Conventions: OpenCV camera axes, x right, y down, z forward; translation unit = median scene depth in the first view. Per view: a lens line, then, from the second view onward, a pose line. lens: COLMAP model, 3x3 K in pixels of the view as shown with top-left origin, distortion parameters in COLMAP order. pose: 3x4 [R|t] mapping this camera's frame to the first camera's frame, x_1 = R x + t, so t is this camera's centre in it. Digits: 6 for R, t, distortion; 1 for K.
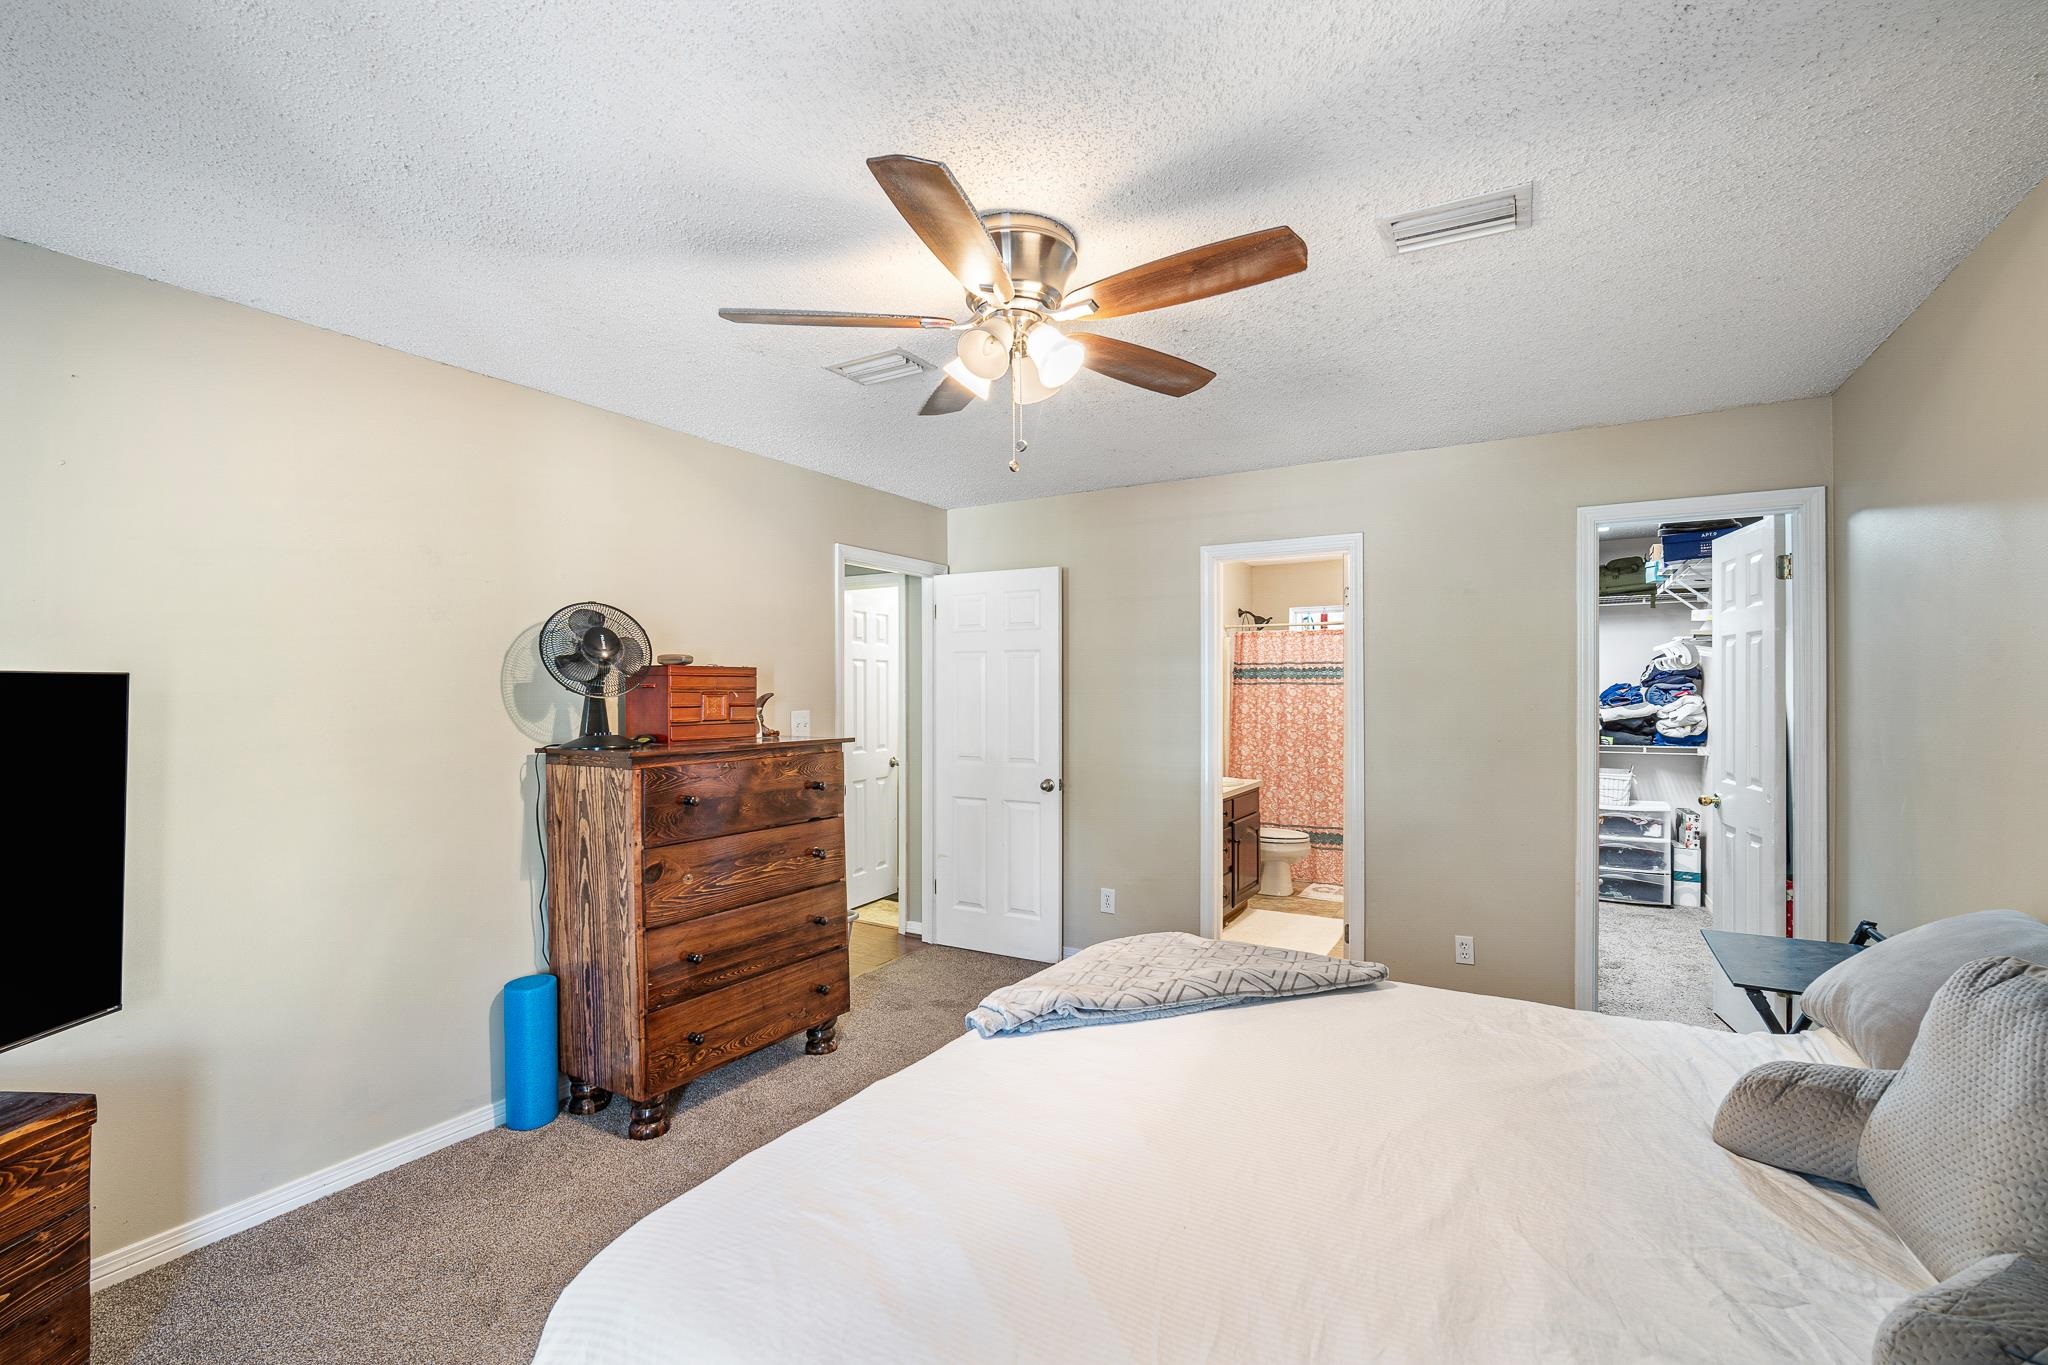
lens RADIAL K [[899.3, 0, 1025.3], [0, 899.3, 685.1], [0, 0, 1]] dist [-0.005213, 0.000183]
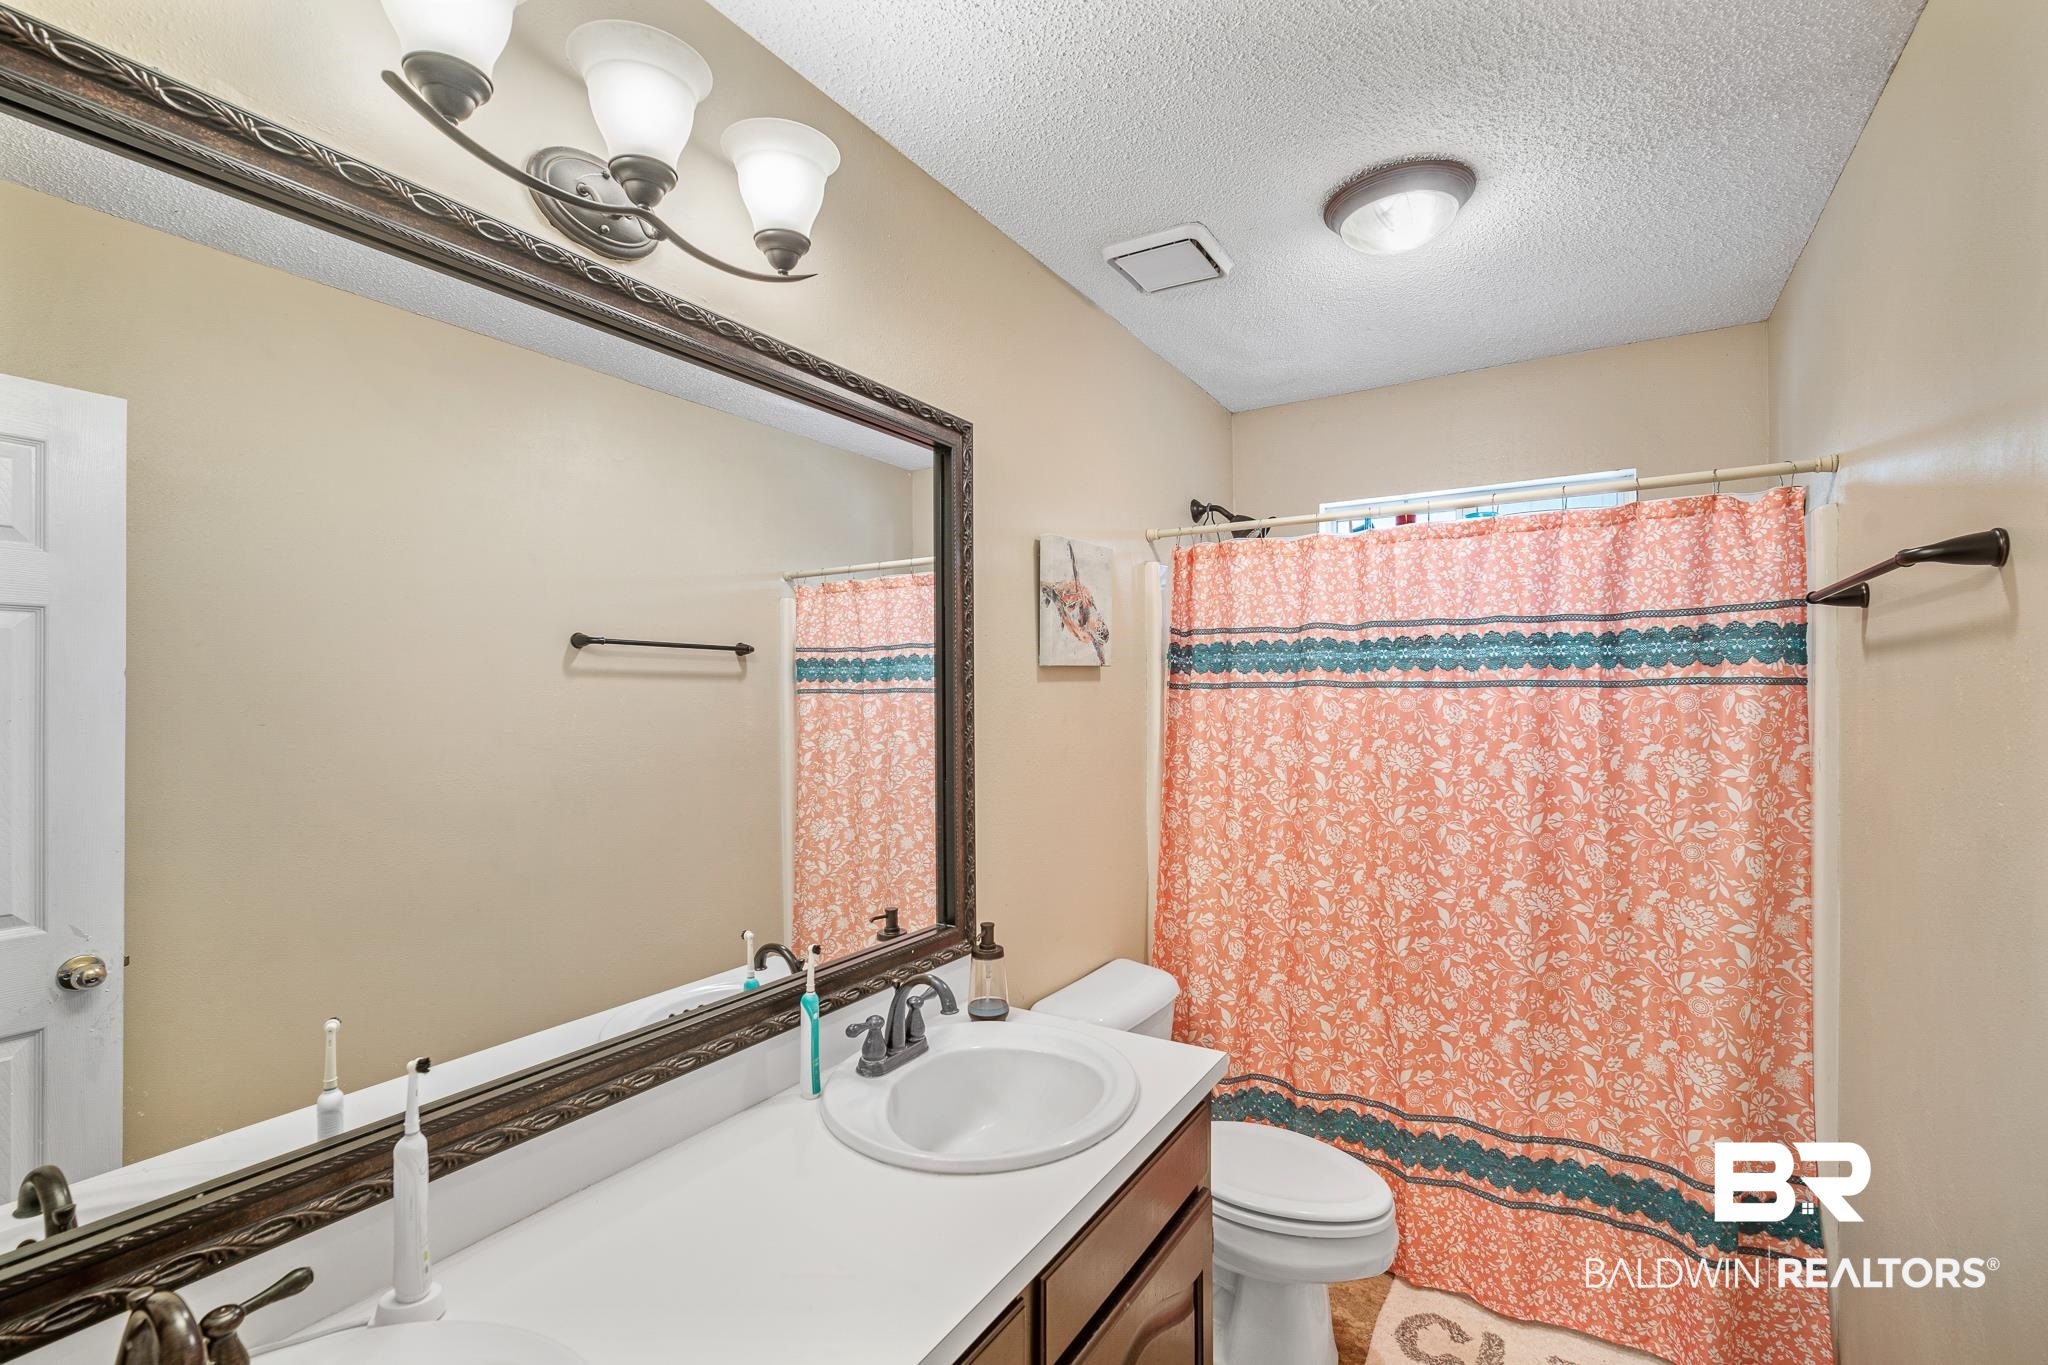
lens RADIAL K [[899.3, 0, 1024.2], [0, 899.3, 686.6], [0, 0, 1]] dist [-0.005213, 0.000183]
pose [[0.999741, 0.001370, -0.022718, 0.184262], [-0.001656, 0.999920, -0.012578, 0.003532], [0.022699, 0.012613, 0.999663, 0.642374]]
